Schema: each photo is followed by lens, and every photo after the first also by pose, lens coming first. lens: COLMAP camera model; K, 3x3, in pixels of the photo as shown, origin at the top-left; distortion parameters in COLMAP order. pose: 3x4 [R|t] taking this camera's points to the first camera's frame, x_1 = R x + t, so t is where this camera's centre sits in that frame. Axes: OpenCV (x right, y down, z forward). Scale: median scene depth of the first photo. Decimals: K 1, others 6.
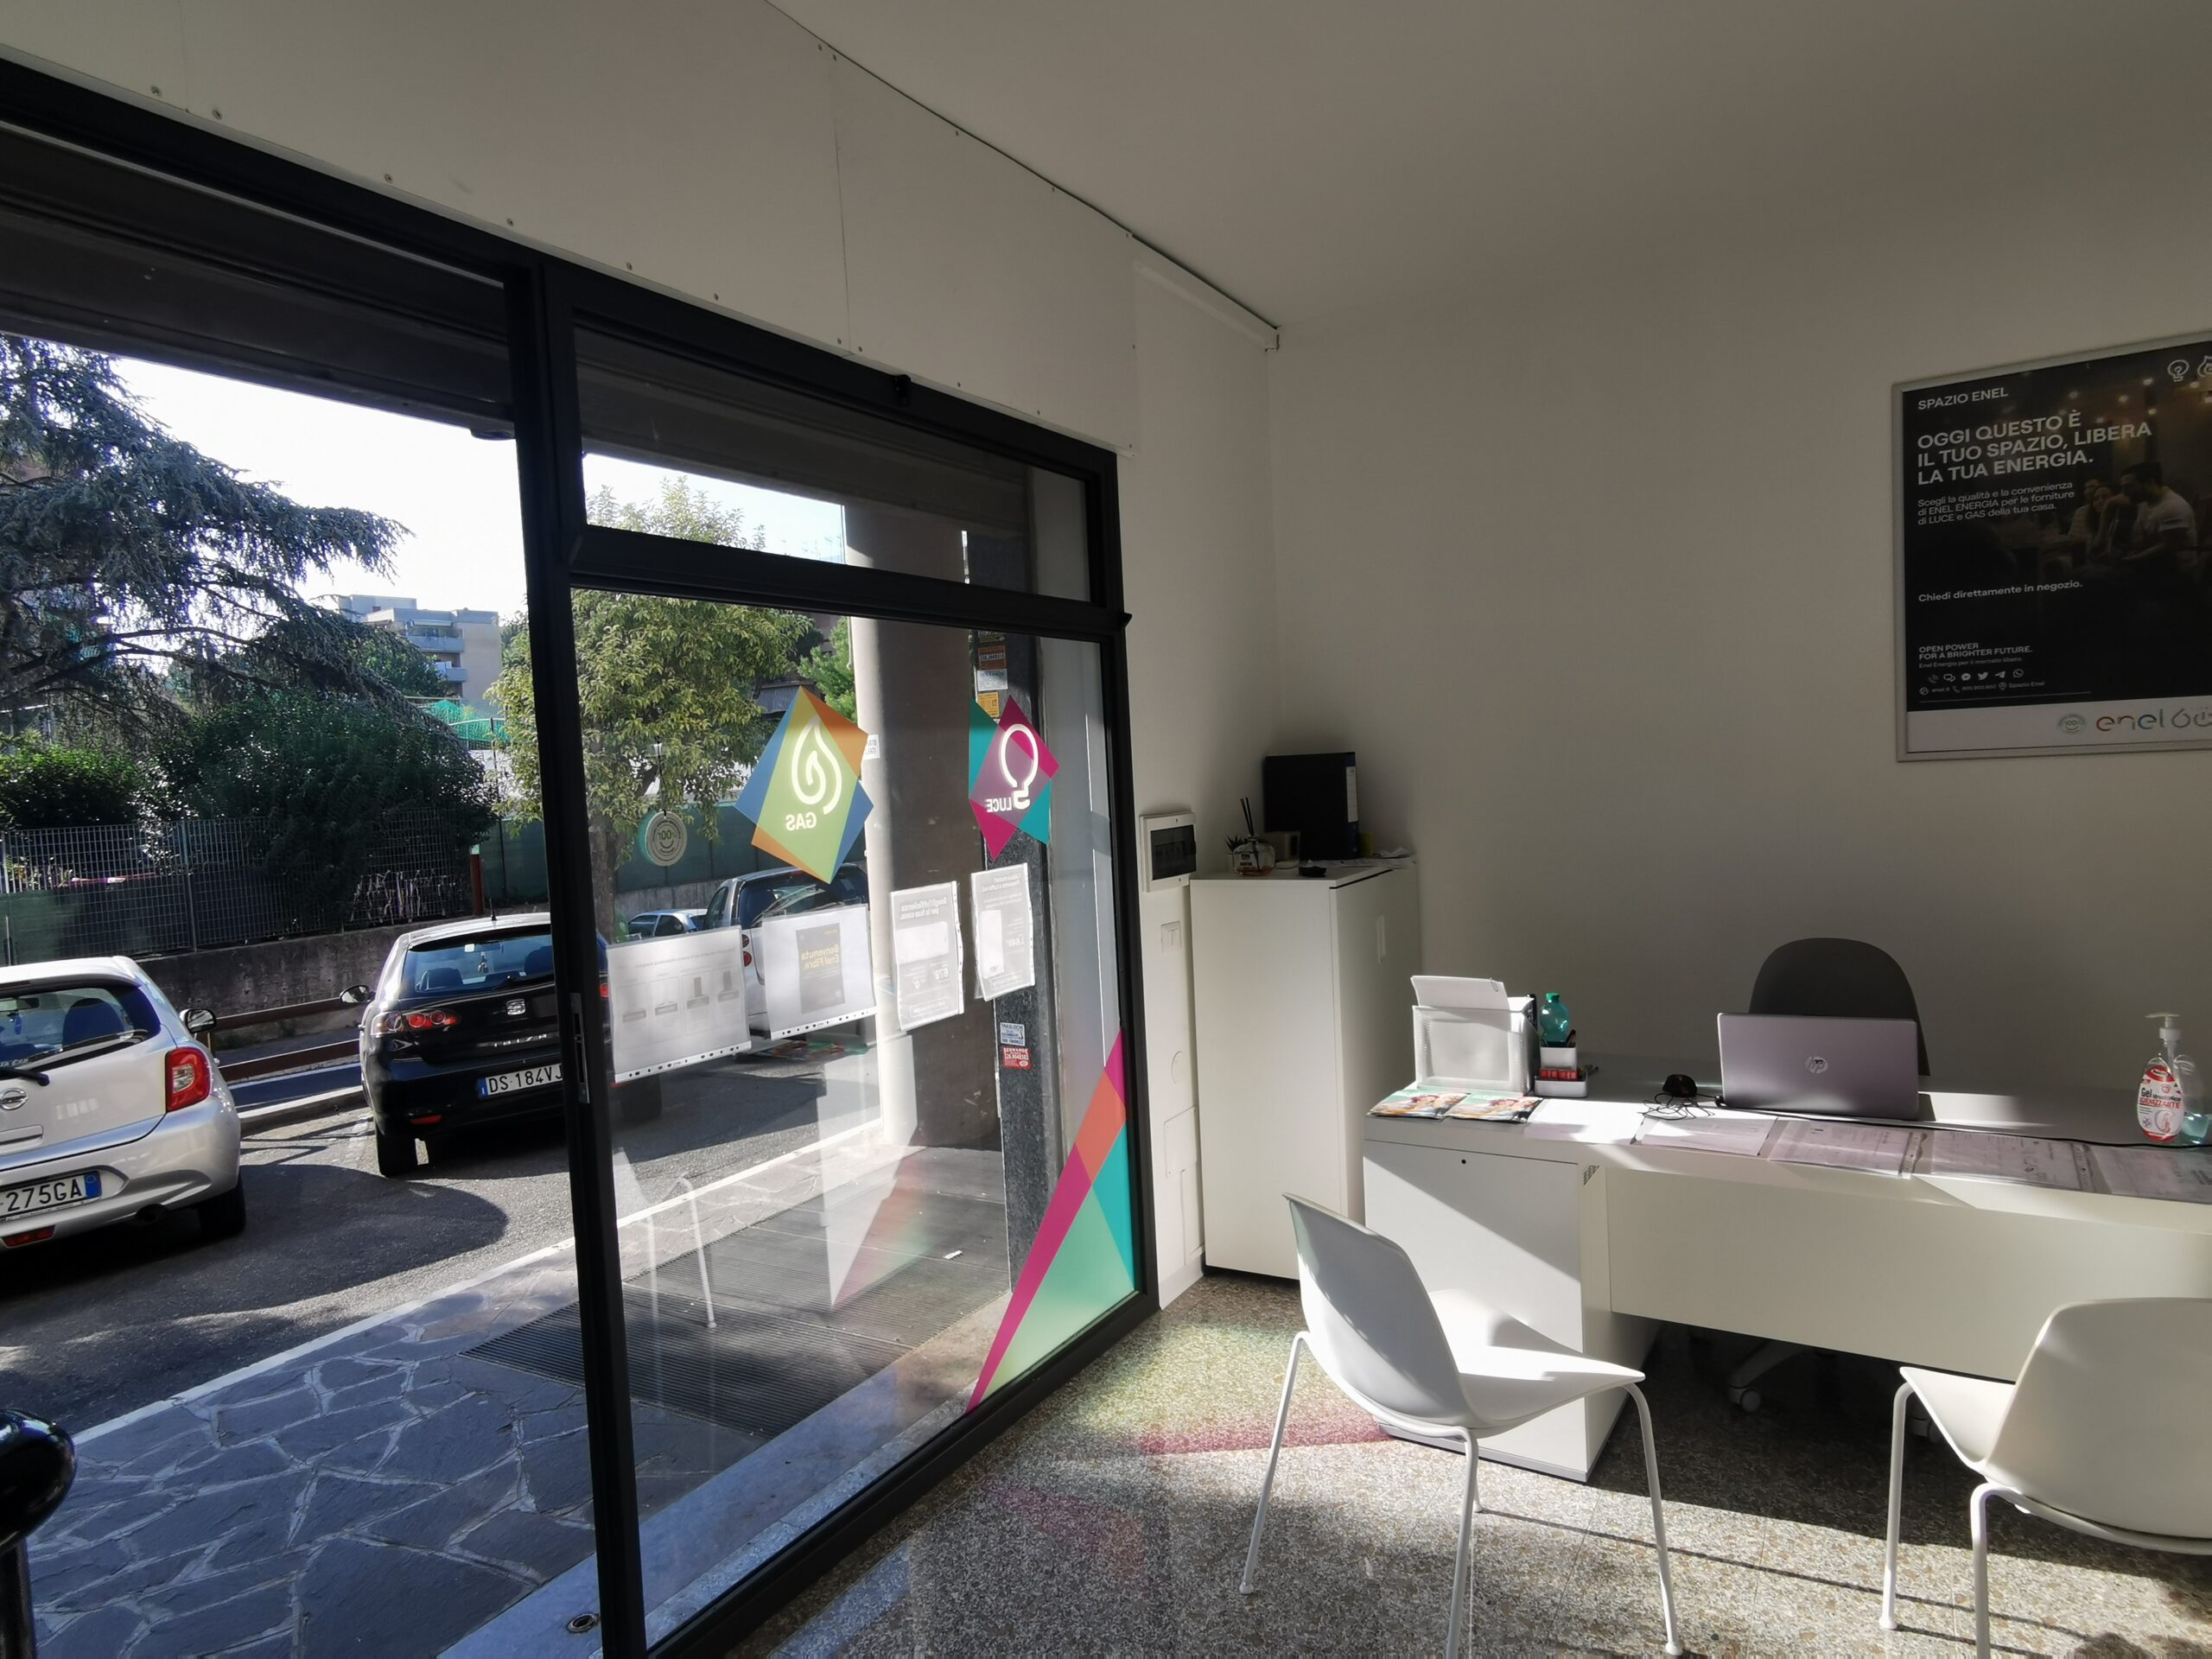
lens RADIAL K [[1332.0, 0, 1112.7], [0, 1332.0, 831.7], [0, 0, 1]] dist [0.007837, 0.002357]
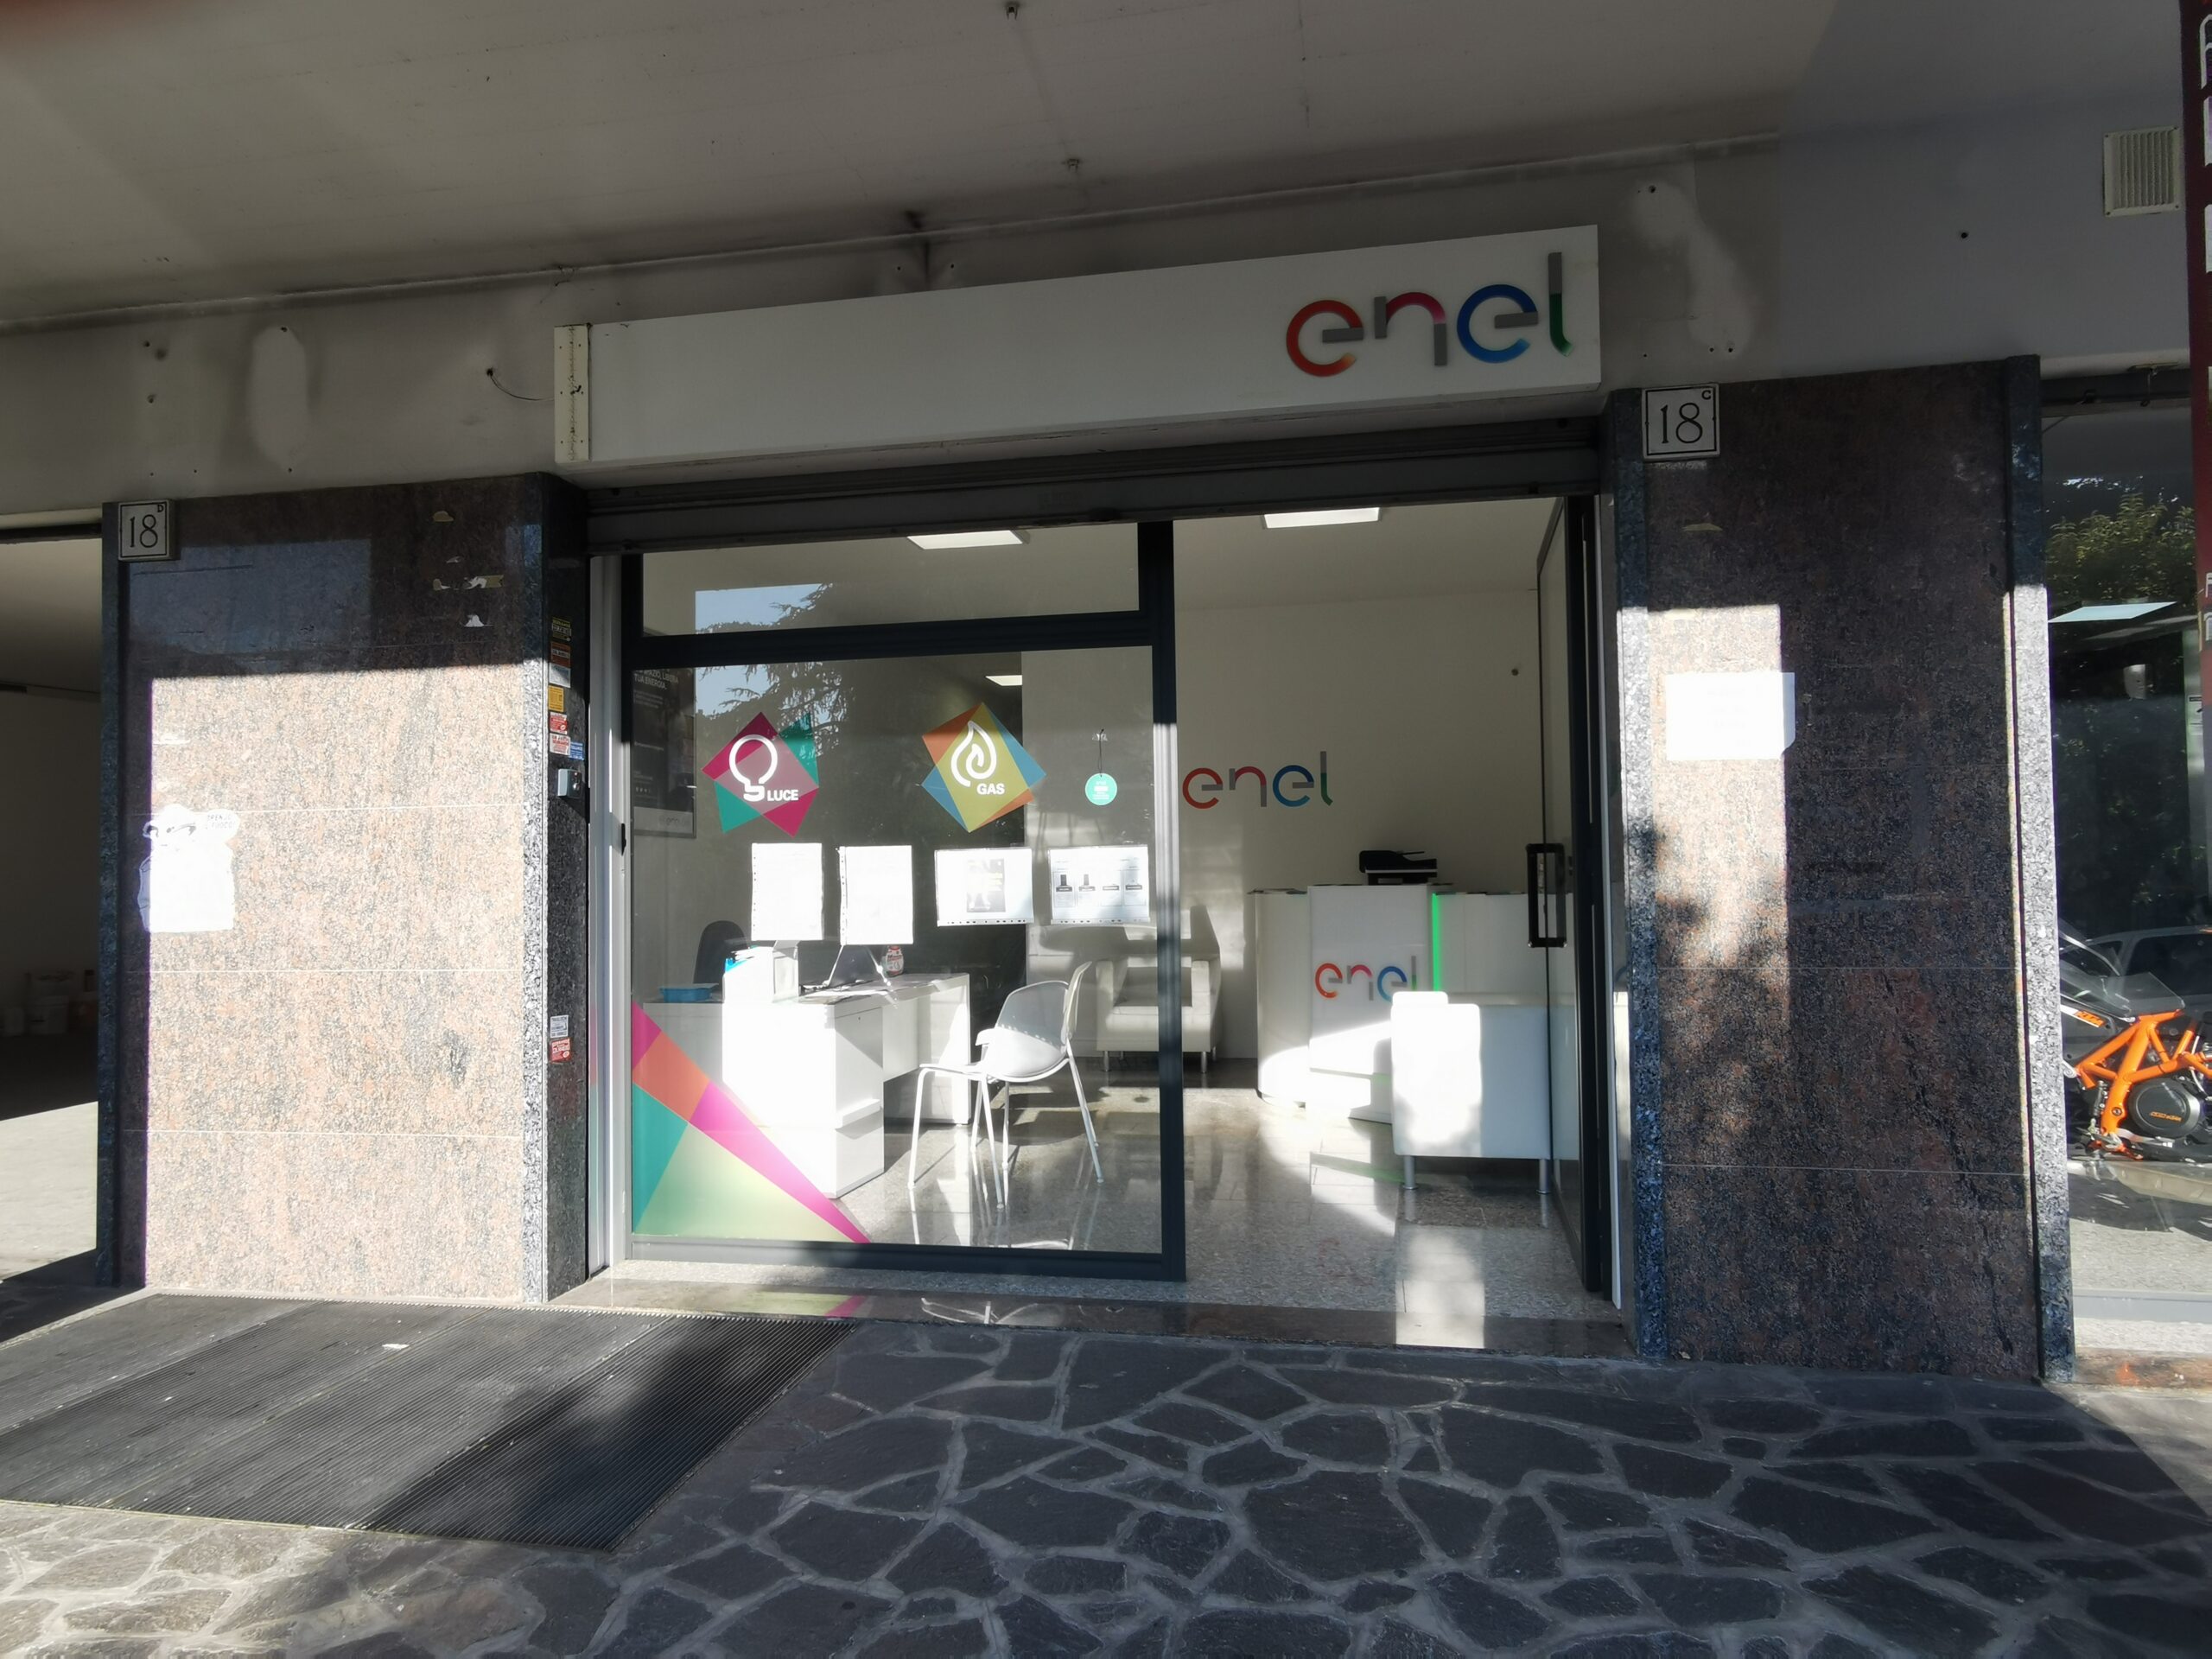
lens RADIAL K [[1332.0, 0, 1110.7], [0, 1332.0, 828.5], [0, 0, 1]] dist [0.007837, 0.002357]
pose [[-0.331307, 0.081645, 0.939984, -1.391976], [0.076417, 0.995298, -0.059515, 0.113393], [-0.940423, 0.052113, -0.335989, 1.120347]]
